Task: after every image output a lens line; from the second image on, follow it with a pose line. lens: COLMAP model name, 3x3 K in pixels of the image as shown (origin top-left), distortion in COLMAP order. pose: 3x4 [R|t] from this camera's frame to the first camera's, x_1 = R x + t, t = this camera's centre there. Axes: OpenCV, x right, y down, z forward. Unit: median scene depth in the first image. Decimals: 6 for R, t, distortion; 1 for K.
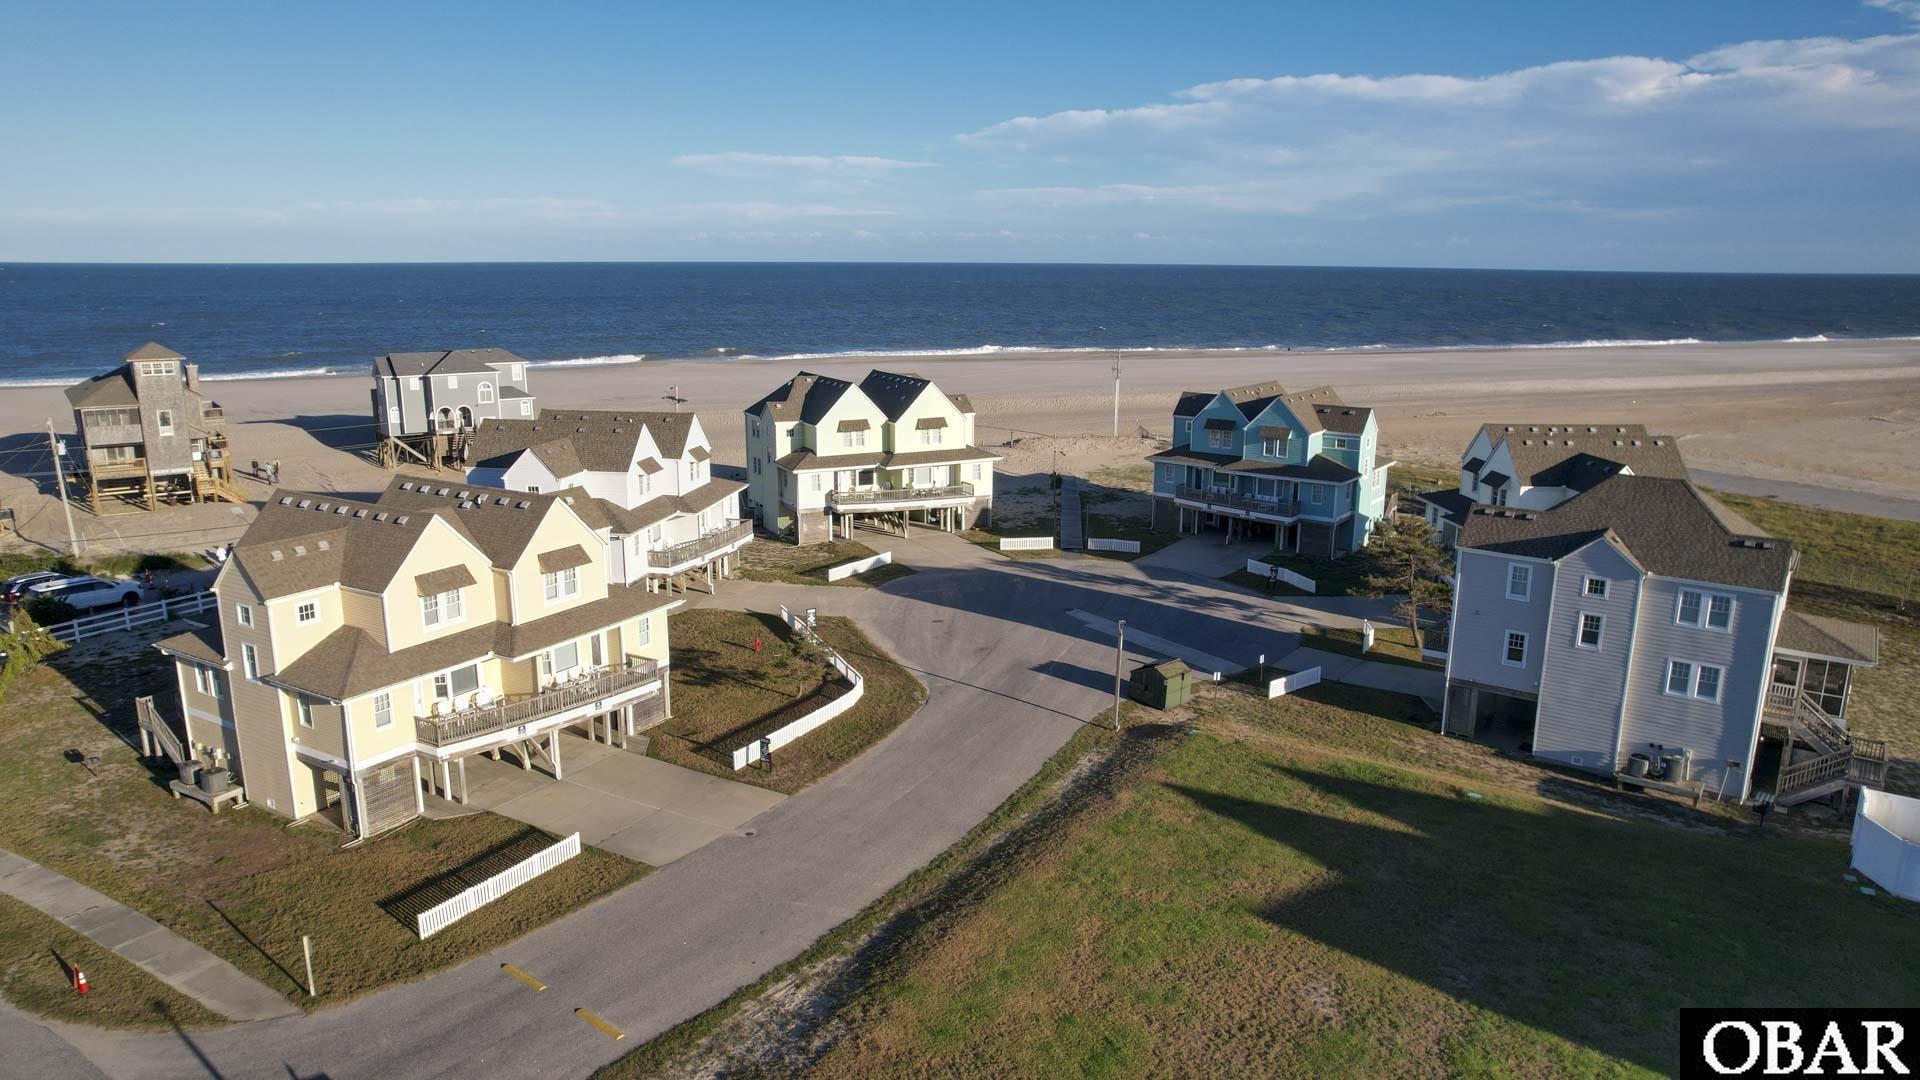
lens RADIAL K [[1214.0, 0, 960.0], [0, 1214.0, 540.0], [0, 0, 1]] dist [-0.074920, 0.065685]
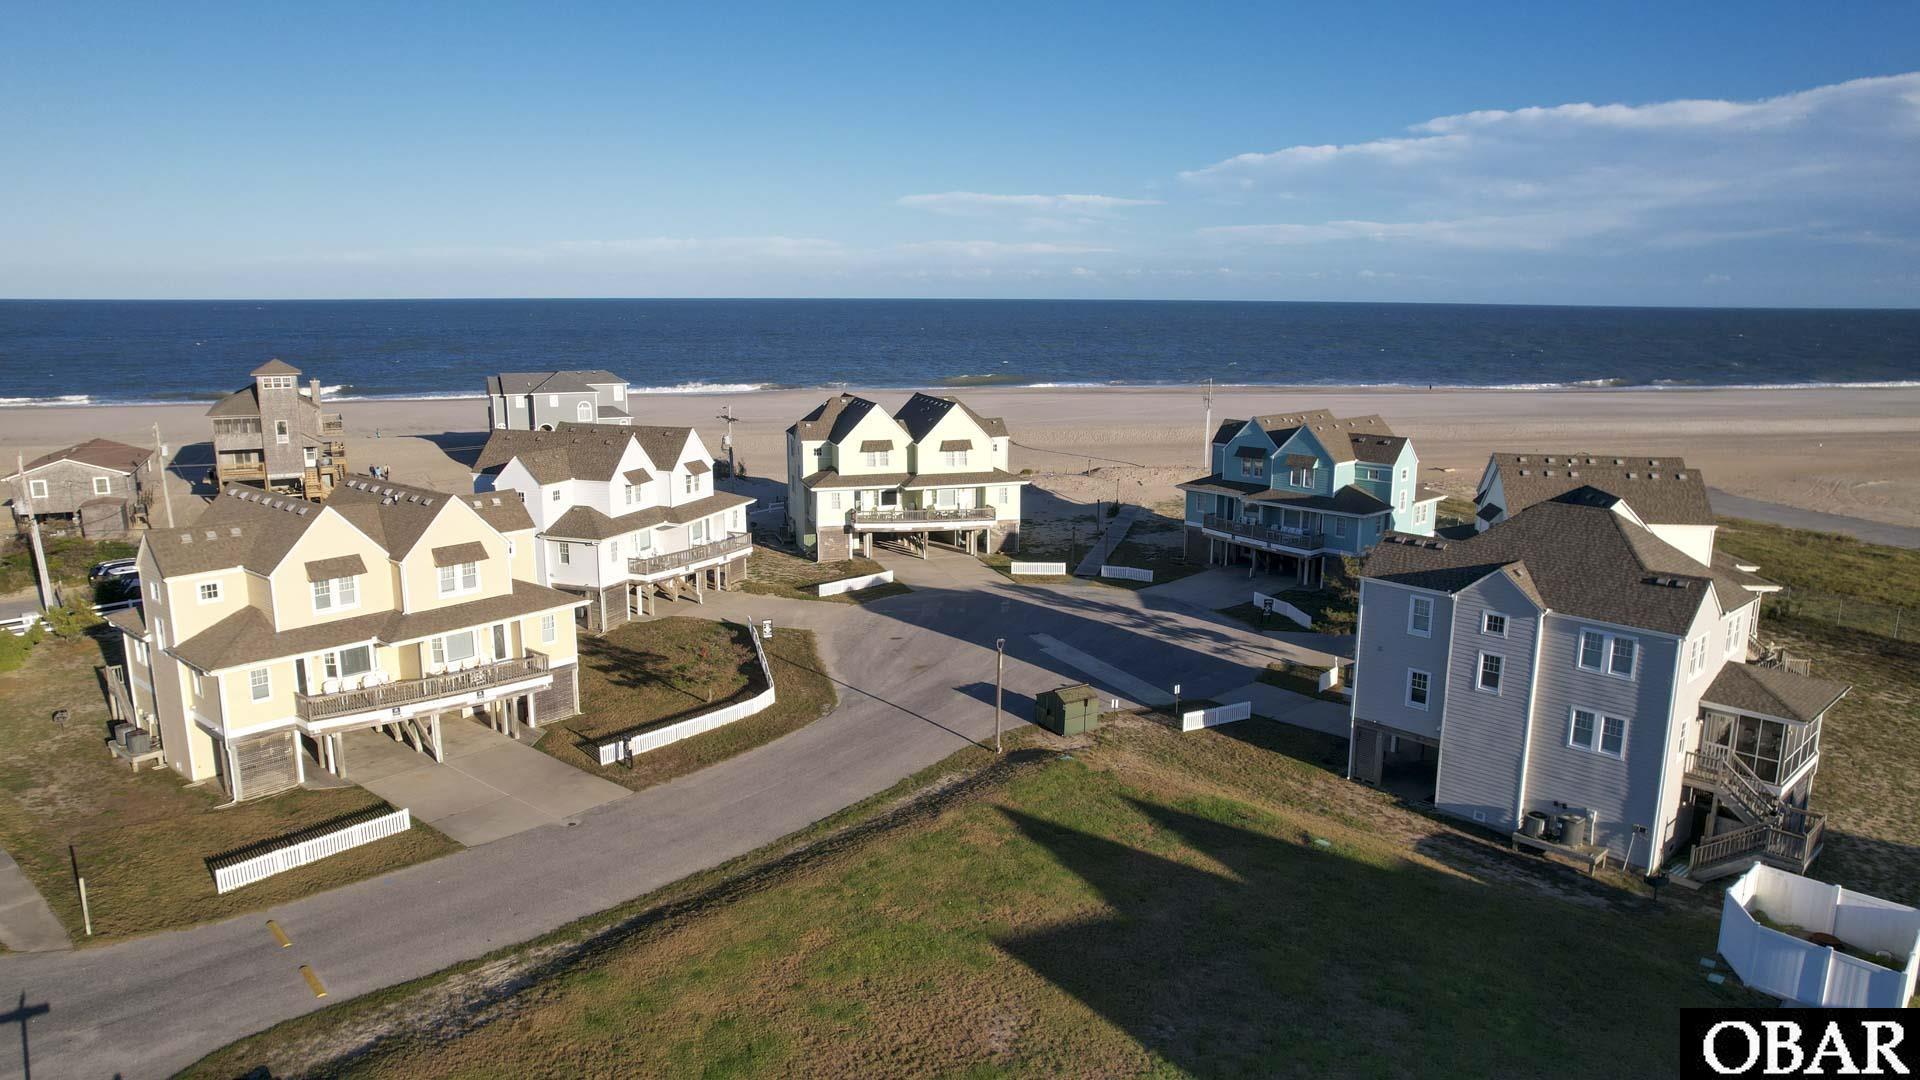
lens RADIAL K [[1214.0, 0, 960.0], [0, 1214.0, 540.0], [0, 0, 1]] dist [-0.074920, 0.065685]
pose [[0.985410, 0.032689, -0.167030, 0.234322], [-0.037598, 0.998946, -0.026316, 0.012343], [0.165993, 0.032213, 0.985601, 0.028095]]
